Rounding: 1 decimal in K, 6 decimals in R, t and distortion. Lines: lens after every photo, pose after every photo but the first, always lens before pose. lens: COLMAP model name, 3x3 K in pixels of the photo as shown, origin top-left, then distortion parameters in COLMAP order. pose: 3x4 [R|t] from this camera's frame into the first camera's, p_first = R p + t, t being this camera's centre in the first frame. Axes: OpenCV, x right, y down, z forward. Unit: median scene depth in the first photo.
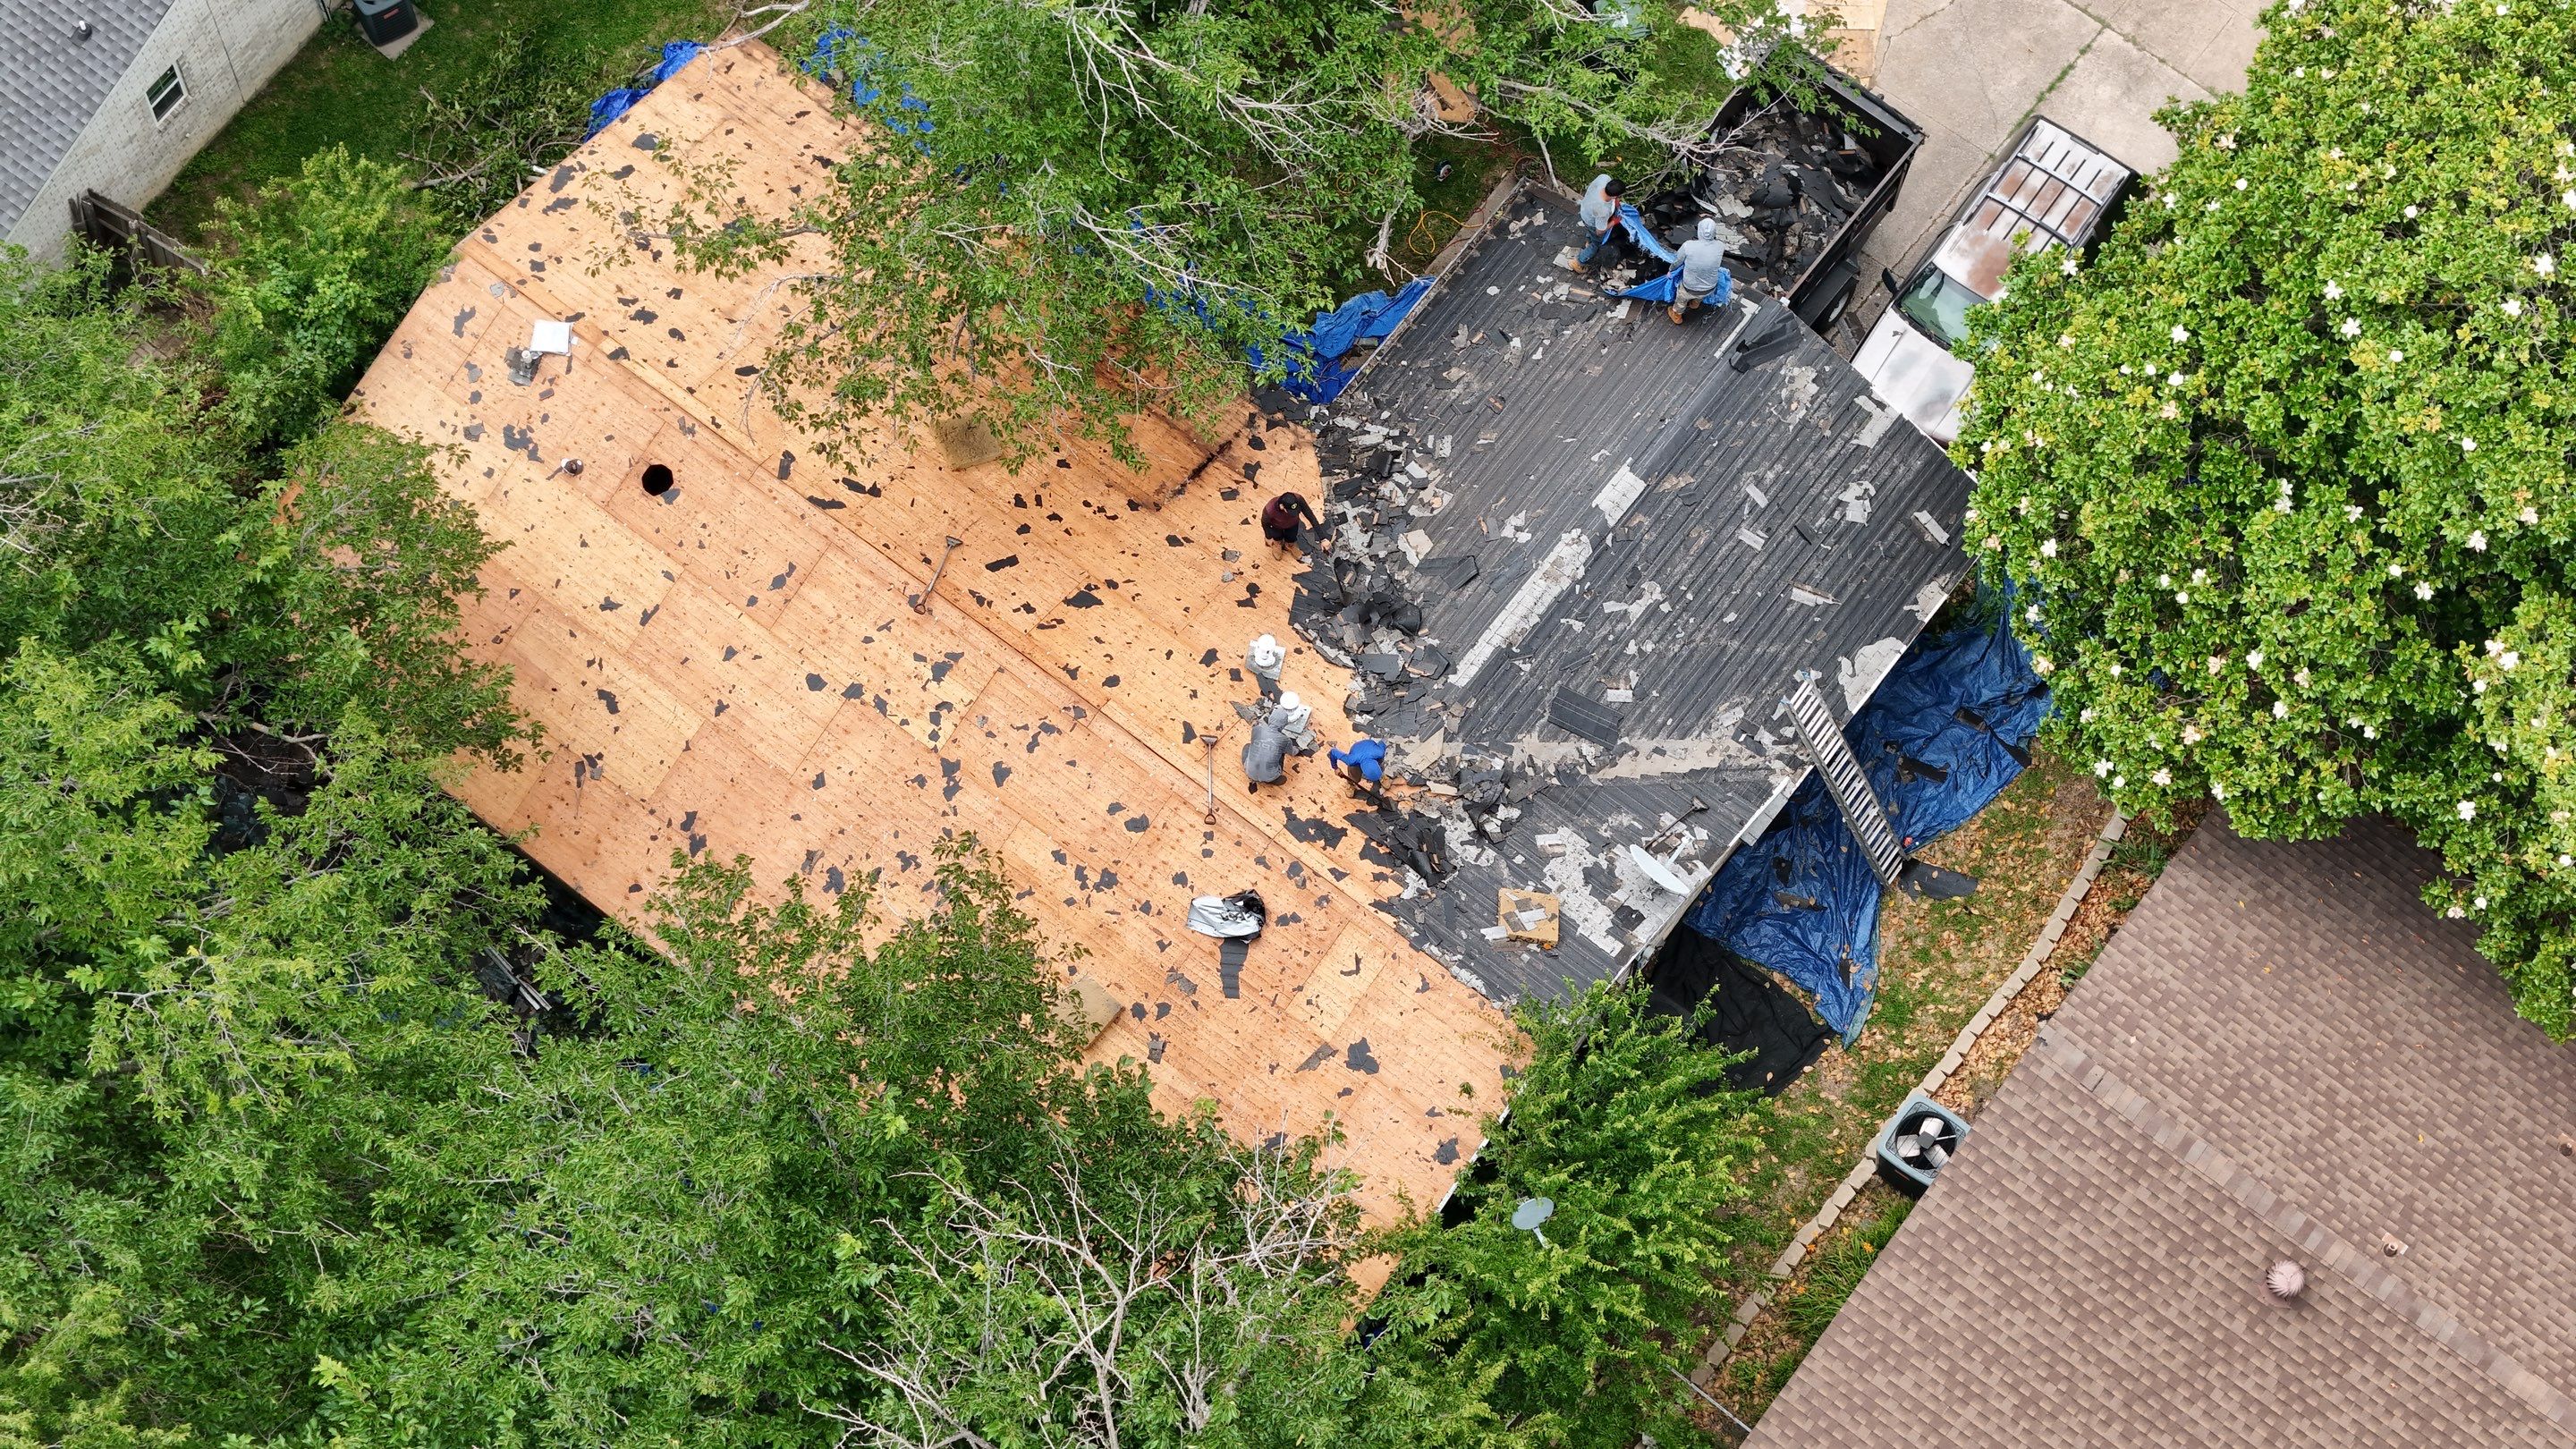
lens RADIAL K [[5222.2, 0, 1289.1], [0, 5222.2, 729.2], [0, 0, 1]] dist [-0.111974, 0.000000]
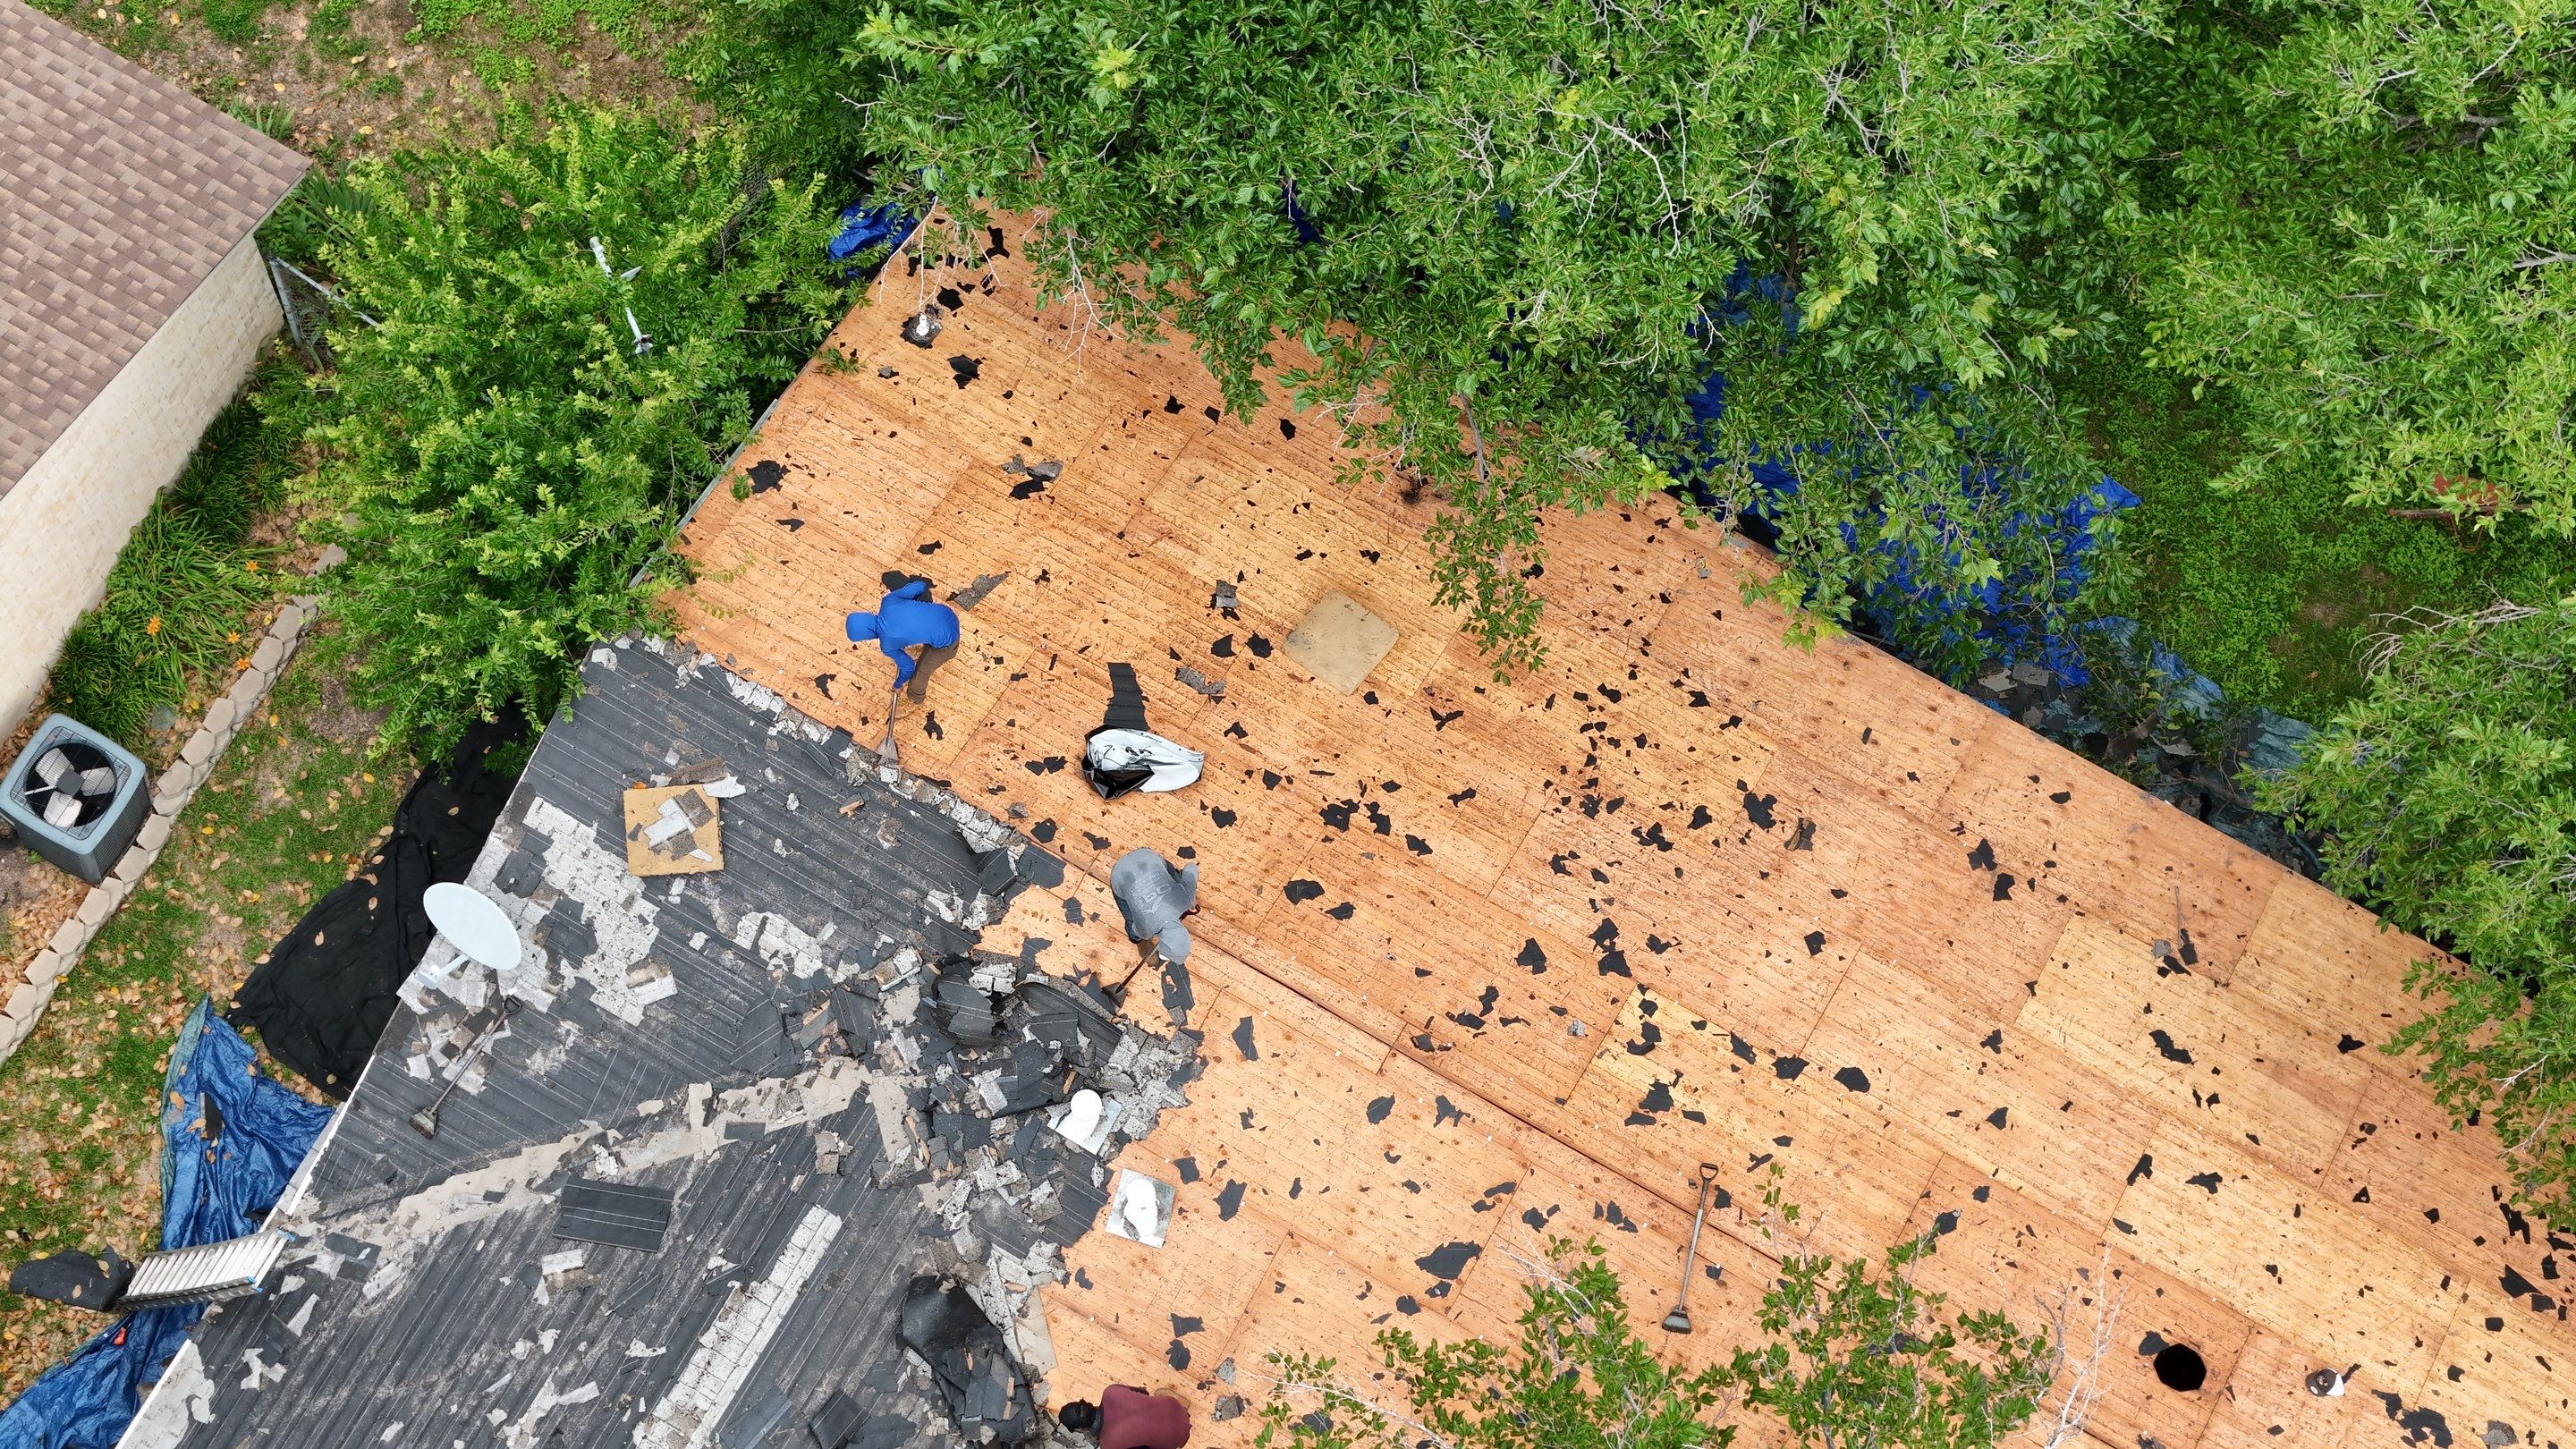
lens RADIAL K [[5222.2, 0, 1303.5], [0, 5222.2, 731.1], [0, 0, 1]] dist [-0.111974, 0.000000]
pose [[-0.989949, 0.116612, -0.080023, 0.018927], [-0.140925, -0.765635, 0.627649, -0.358303], [0.011923, 0.632618, 0.774373, 0.492519]]
